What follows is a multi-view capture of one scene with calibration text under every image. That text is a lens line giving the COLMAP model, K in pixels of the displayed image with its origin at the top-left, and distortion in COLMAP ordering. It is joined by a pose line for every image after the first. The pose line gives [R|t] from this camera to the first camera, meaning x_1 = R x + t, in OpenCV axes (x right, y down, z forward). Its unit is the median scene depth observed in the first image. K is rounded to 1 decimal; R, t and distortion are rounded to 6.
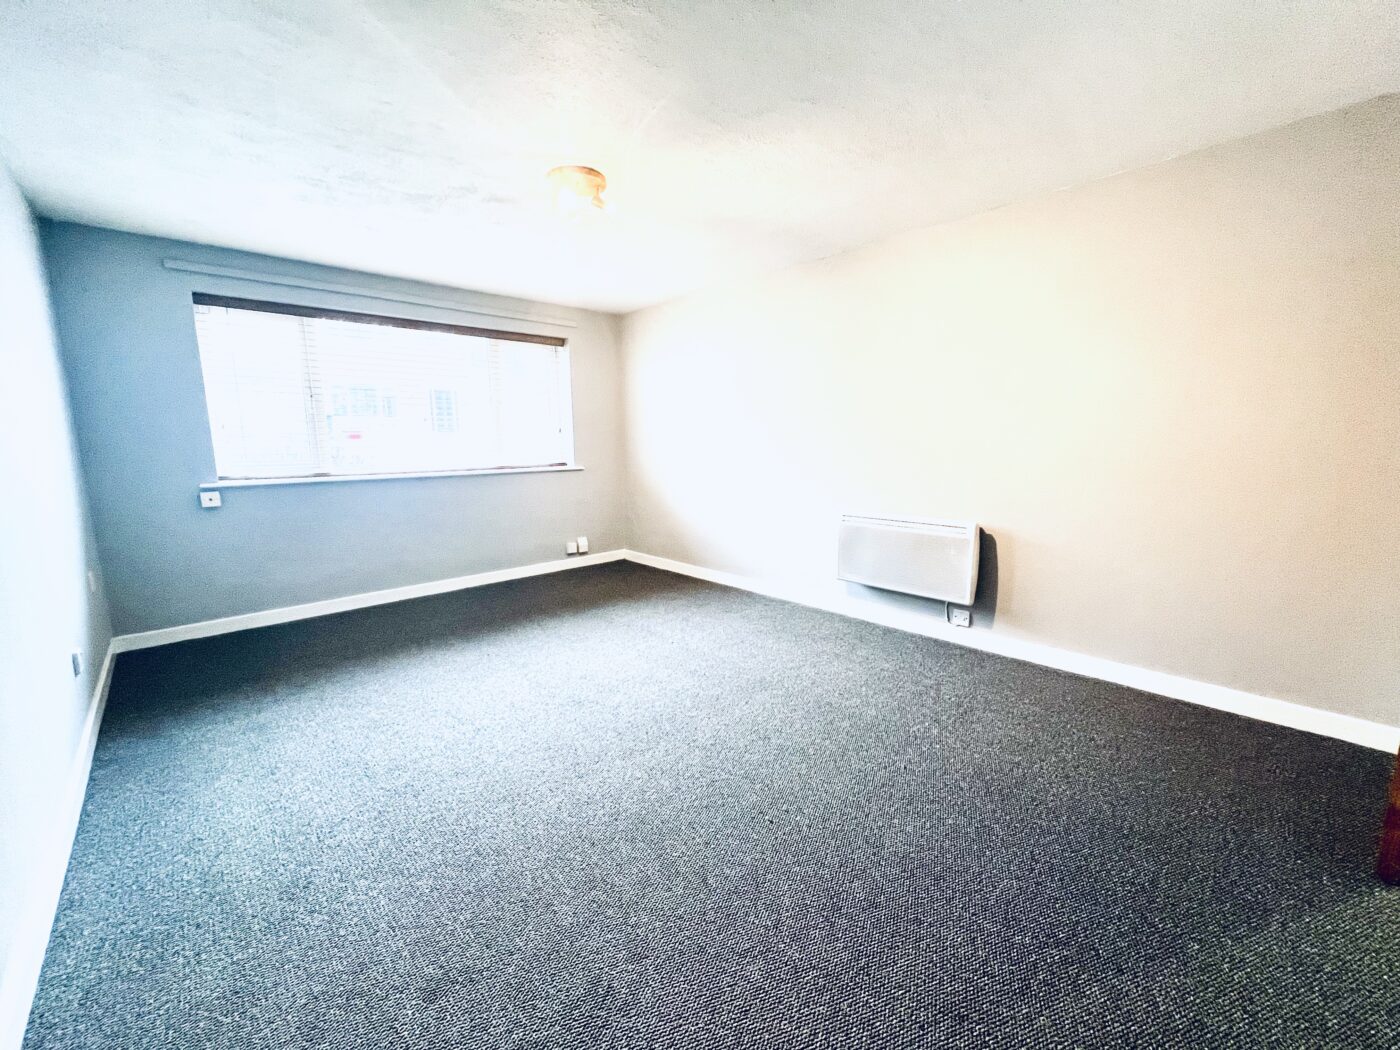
lens RADIAL K [[576.3, 0, 700.0], [0, 576.3, 525.0], [0, 0, 1]] dist [0.075786, 0.000086]
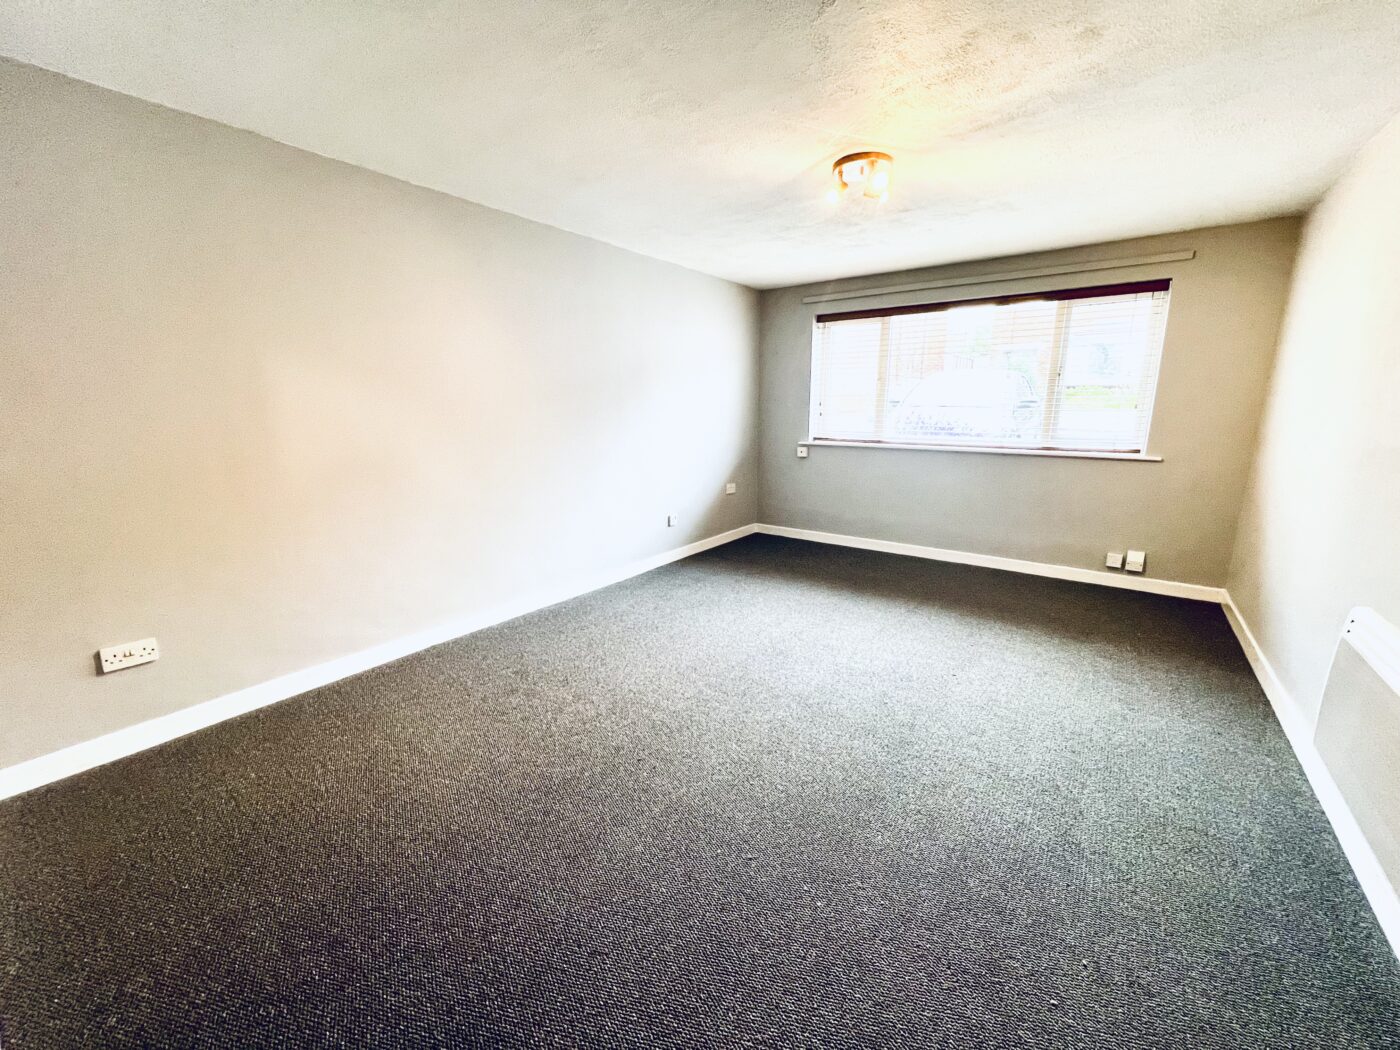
lens RADIAL K [[557.5, 0, 700.0], [0, 557.5, 525.0], [0, 0, 1]] dist [0.000690, 0.000165]
pose [[0.202313, 0.211187, -0.956279, 0.474071], [-0.161188, 0.970335, 0.180190, -0.065898], [0.965965, 0.117686, 0.230352, 0.385171]]
